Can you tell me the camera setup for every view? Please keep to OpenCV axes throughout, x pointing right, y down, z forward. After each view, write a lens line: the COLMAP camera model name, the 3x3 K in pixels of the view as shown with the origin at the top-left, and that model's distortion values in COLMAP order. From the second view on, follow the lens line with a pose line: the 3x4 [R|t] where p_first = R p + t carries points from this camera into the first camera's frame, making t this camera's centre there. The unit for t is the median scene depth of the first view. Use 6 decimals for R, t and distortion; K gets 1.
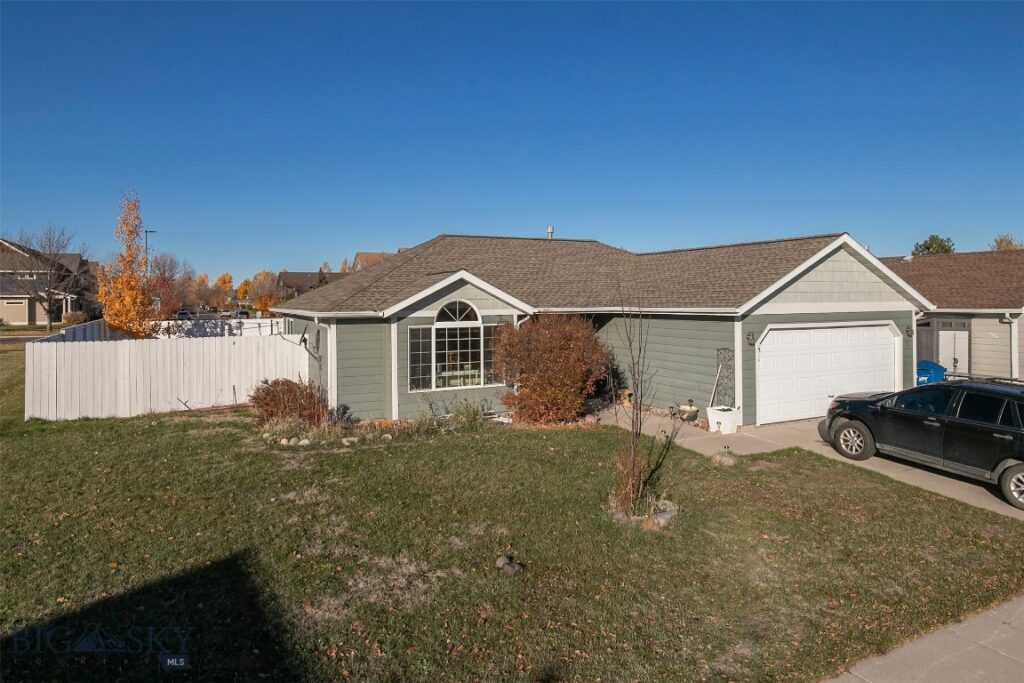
lens RADIAL K [[586.4, 0, 513.7], [0, 586.4, 318.2], [0, 0, 1]] dist [-0.006304, -0.001298]
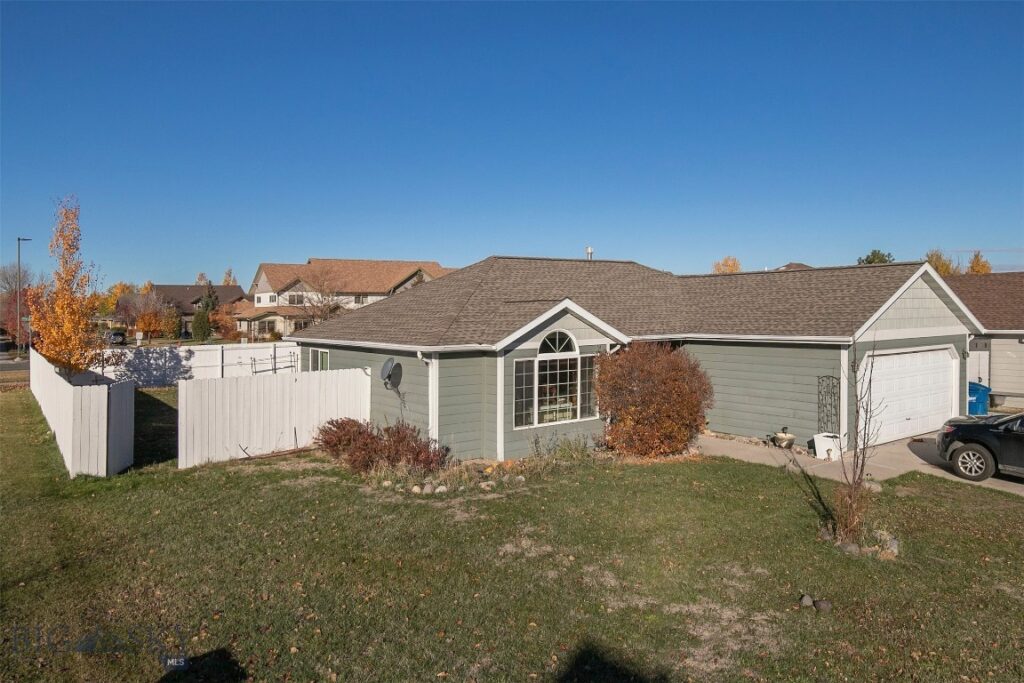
lens RADIAL K [[641.2, 0, 512.1], [0, 641.2, 339.4], [0, 0, 1]] dist [-0.004306, -0.002739]
pose [[0.989451, -0.013342, 0.144252, -0.319498], [0.012194, 0.999887, 0.008840, -0.026085], [-0.144353, -0.006987, 0.989502, -0.013351]]
